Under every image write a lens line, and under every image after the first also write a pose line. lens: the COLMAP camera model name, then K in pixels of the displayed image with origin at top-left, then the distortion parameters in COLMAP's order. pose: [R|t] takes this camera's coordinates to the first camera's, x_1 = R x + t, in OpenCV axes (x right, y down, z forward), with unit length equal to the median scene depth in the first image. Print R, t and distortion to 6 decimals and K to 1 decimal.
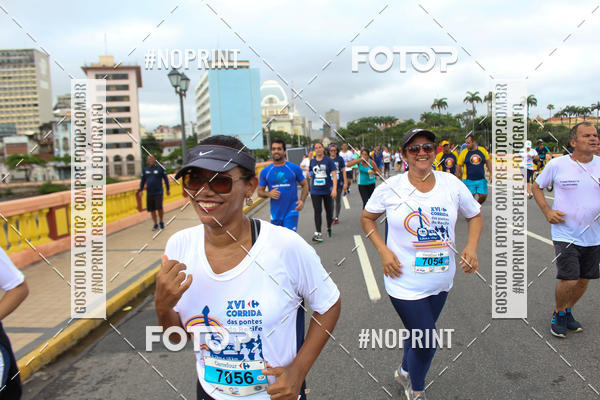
lens RADIAL K [[627.4, 0, 271.0], [0, 627.4, 200.6], [0, 0, 1]] dist [-0.110957, 0.095391]
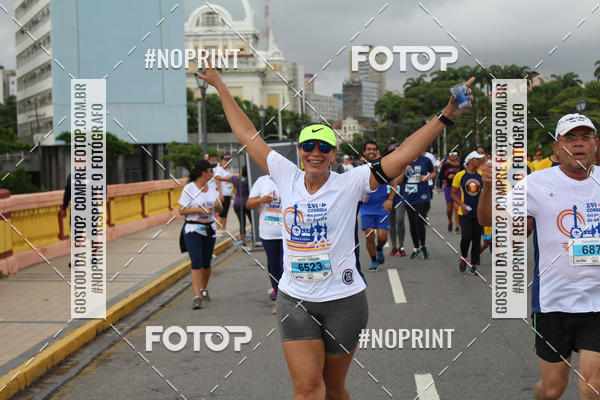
lens RADIAL K [[1219.7, 0, 303.3], [0, 1219.7, 211.1], [0, 0, 1]] dist [0.034777, 0.159435]
pose [[0.998374, 0.022997, 0.052163, 0.020629], [-0.021002, 0.999039, -0.038471, -0.012256], [-0.052998, 0.037313, 0.997897, 0.243608]]
